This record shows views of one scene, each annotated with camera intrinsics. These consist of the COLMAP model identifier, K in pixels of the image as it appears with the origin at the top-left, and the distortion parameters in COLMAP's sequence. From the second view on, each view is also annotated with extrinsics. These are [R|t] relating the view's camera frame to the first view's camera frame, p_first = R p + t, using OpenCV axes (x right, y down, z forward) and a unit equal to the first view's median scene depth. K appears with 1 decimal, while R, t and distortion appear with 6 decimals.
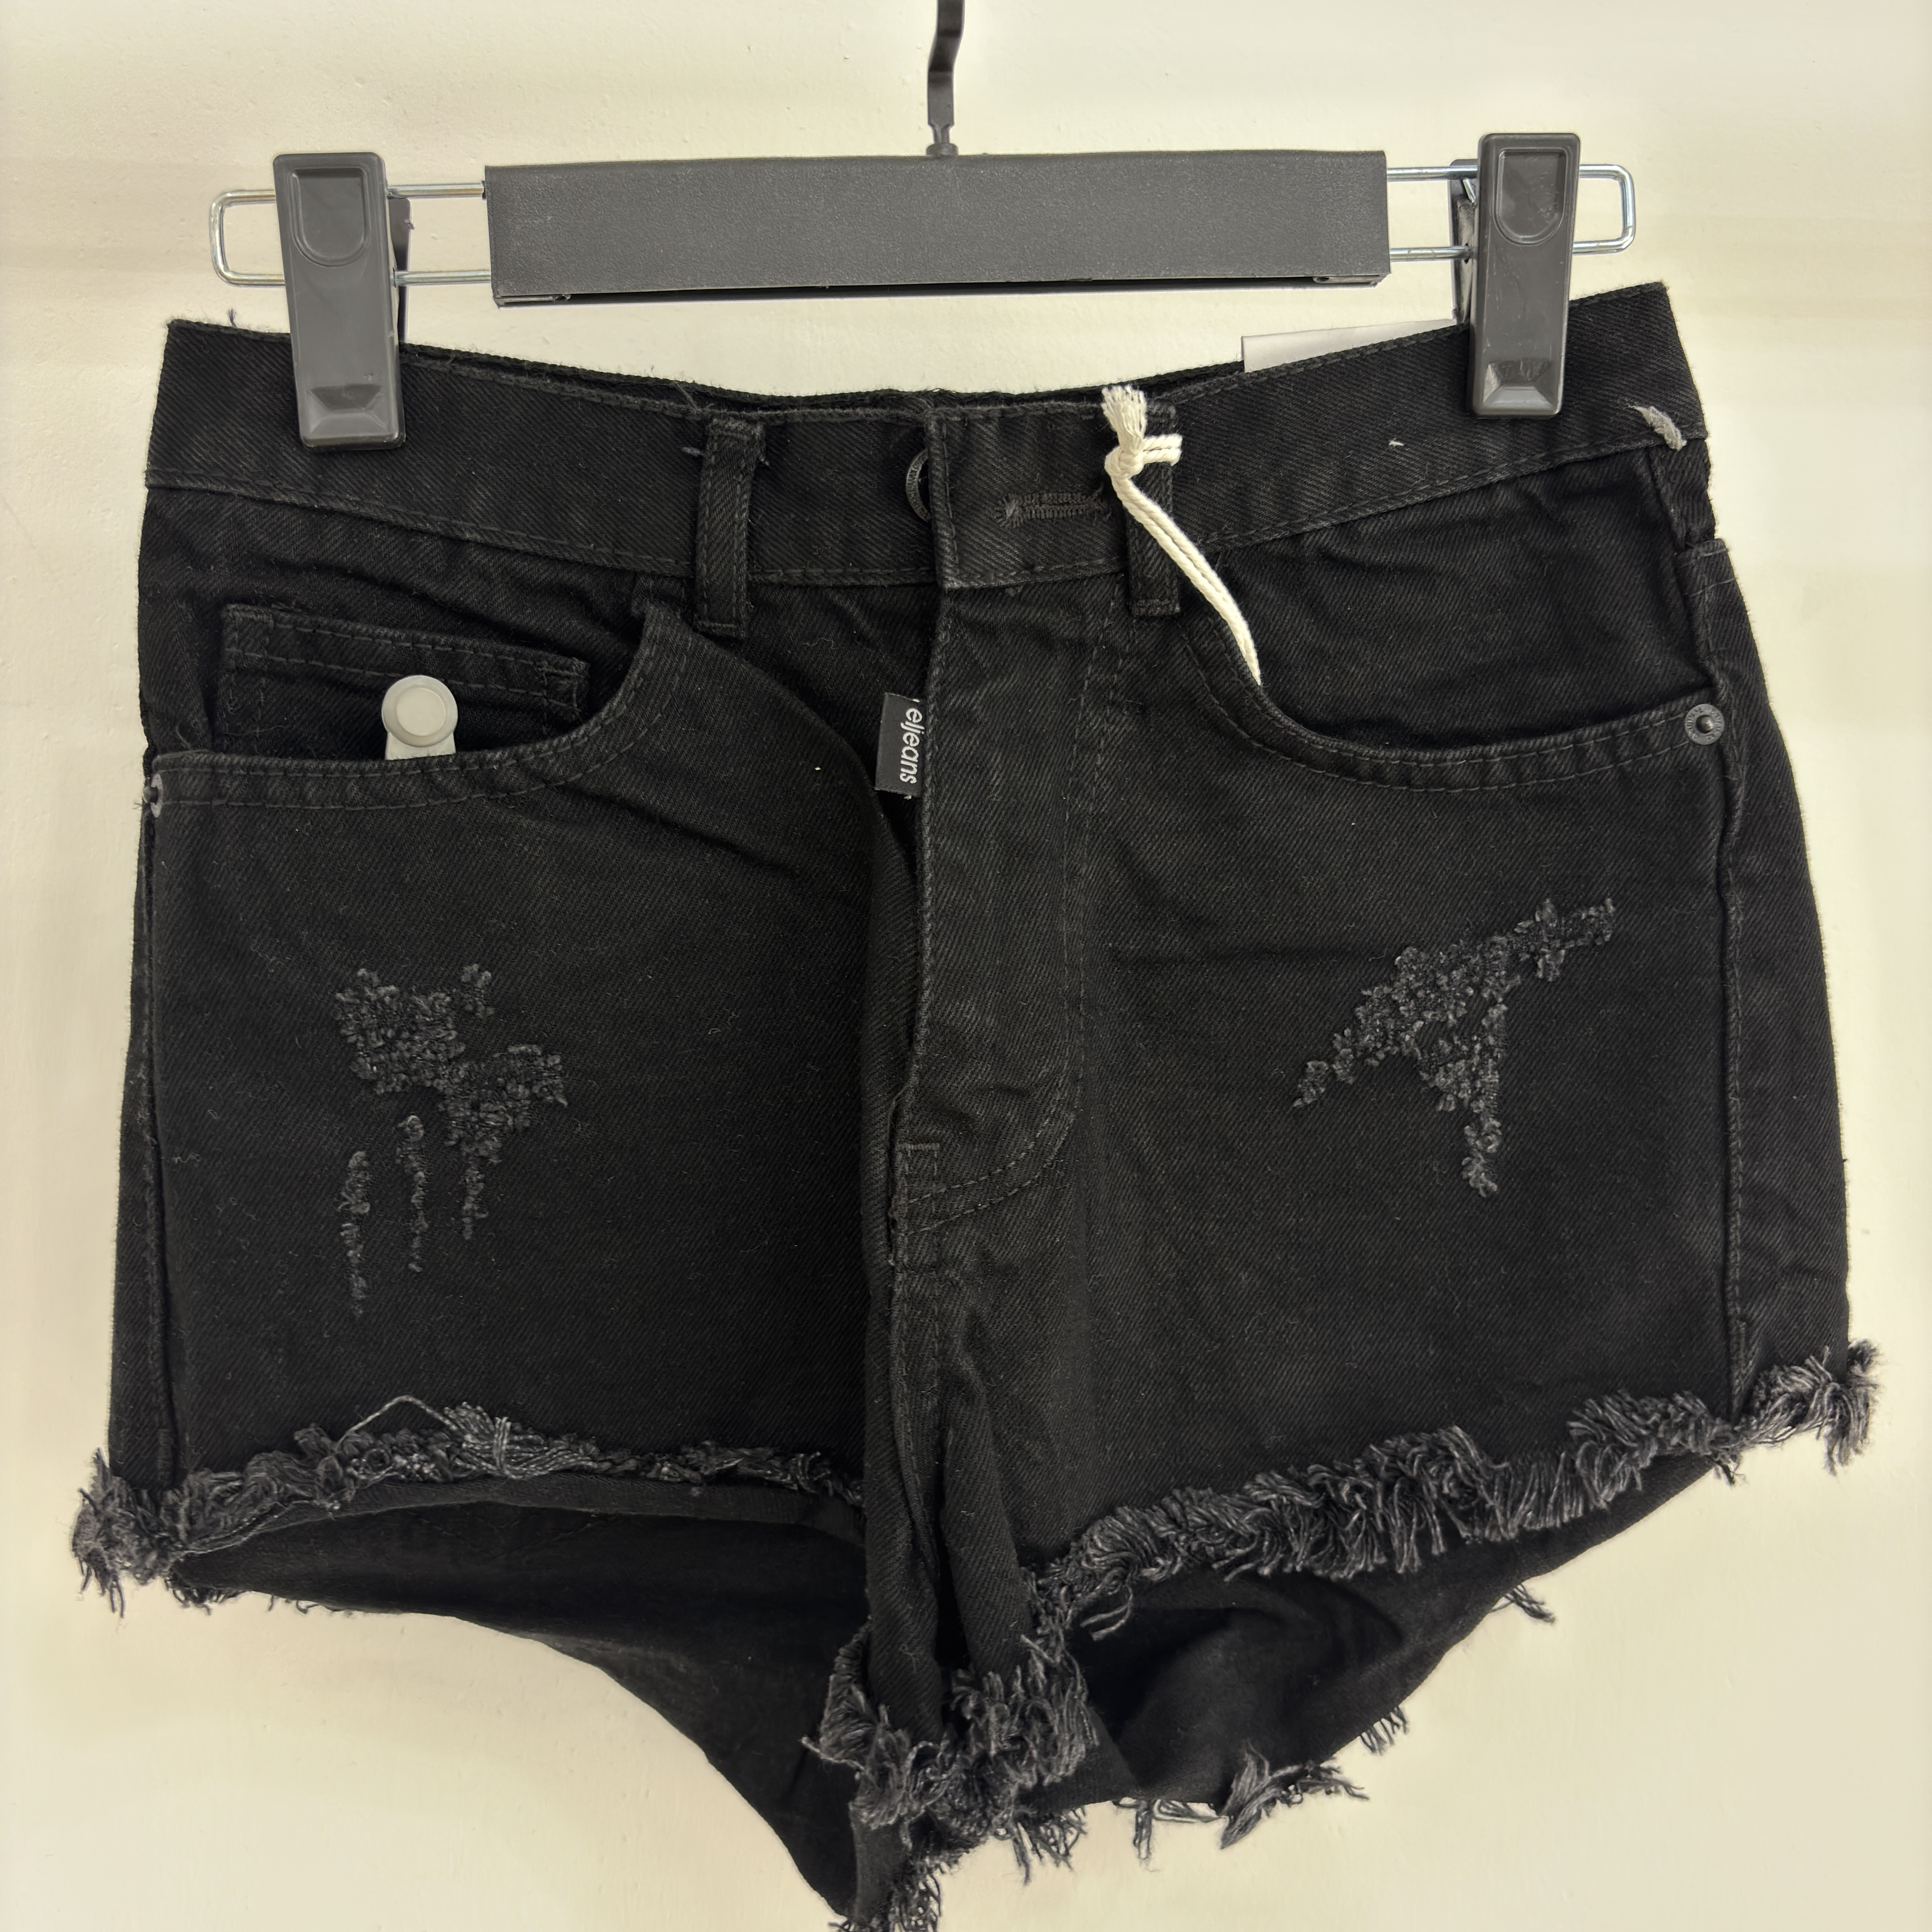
lens RADIAL K [[2003.7, 0, 967.4], [0, 2003.7, 995.8], [0, 0, 1]] dist [0.156876, -0.732684]
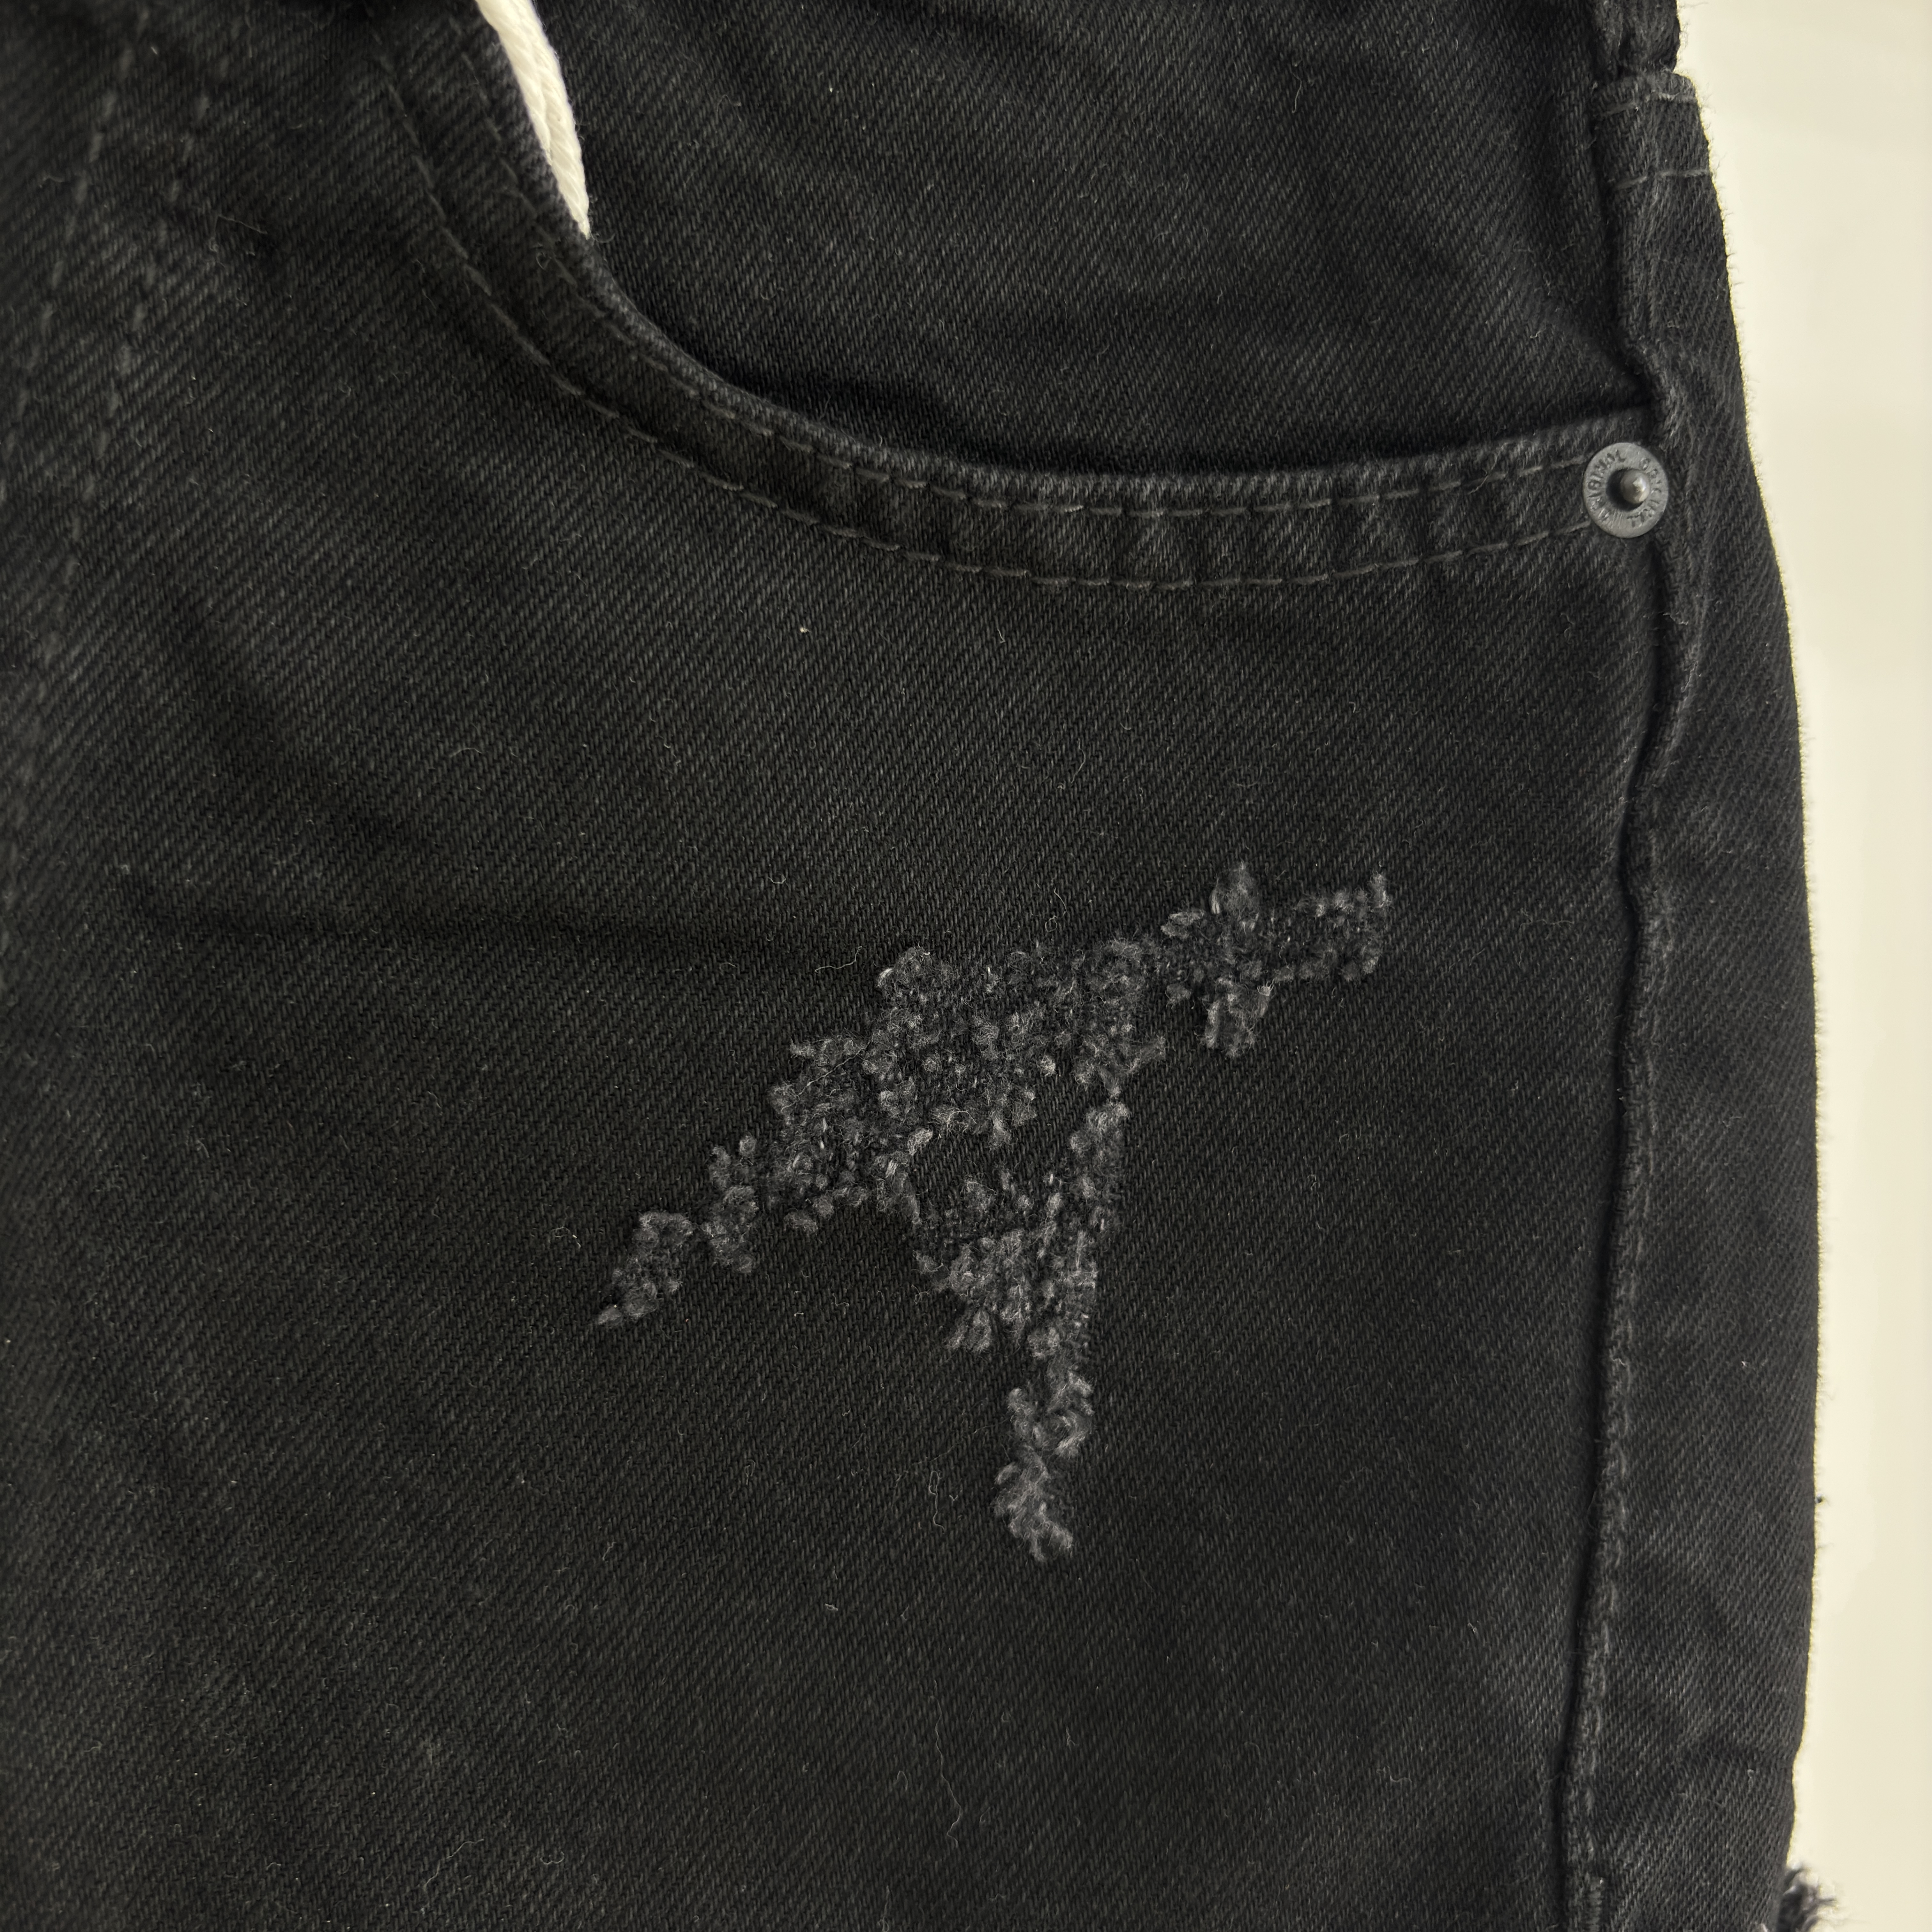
lens RADIAL K [[2003.7, 0, 967.4], [0, 2003.7, 995.8], [0, 0, 1]] dist [0.156876, -0.732684]
pose [[0.974837, 0.083327, 0.206760, 0.147101], [-0.081061, 0.996520, -0.019420, -0.007349], [-0.207659, 0.002171, 0.978199, 0.602393]]
